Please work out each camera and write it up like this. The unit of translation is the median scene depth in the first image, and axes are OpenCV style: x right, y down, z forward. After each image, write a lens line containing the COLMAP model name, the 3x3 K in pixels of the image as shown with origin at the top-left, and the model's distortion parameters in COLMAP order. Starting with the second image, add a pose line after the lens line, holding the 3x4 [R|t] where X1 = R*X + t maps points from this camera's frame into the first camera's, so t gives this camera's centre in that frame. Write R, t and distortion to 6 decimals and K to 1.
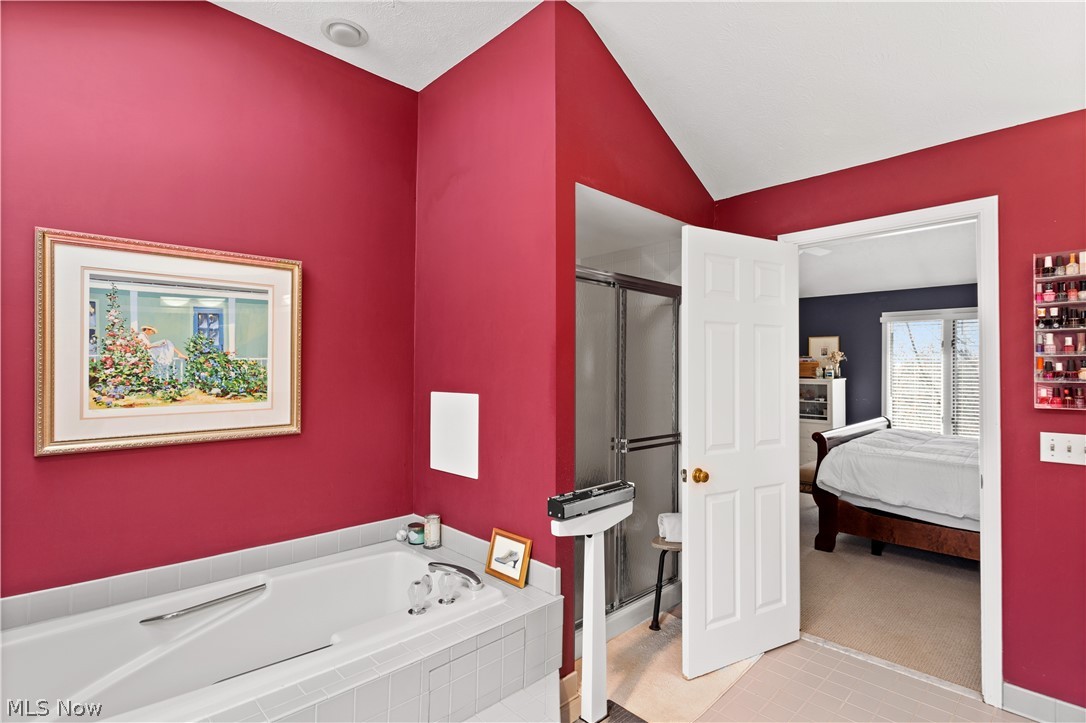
lens RADIAL K [[526.8, 0, 540.2], [0, 526.8, 364.0], [0, 0, 1]] dist [-0.000979, 0.001173]
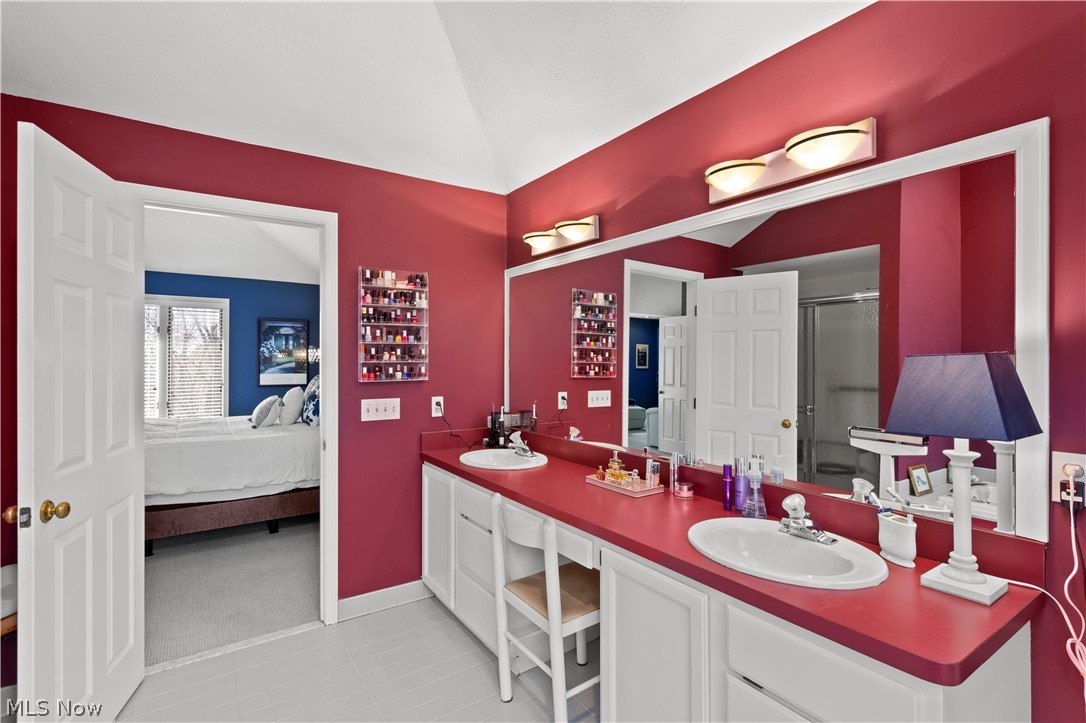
lens RADIAL K [[526.8, 0, 542.9], [0, 526.8, 358.8], [0, 0, 1]] dist [-0.000979, 0.001173]
pose [[0.162758, -0.004632, 0.986655, -0.286127], [-0.009318, 0.999937, 0.006231, 0.012108], [-0.986622, -0.010208, 0.162705, 0.319870]]
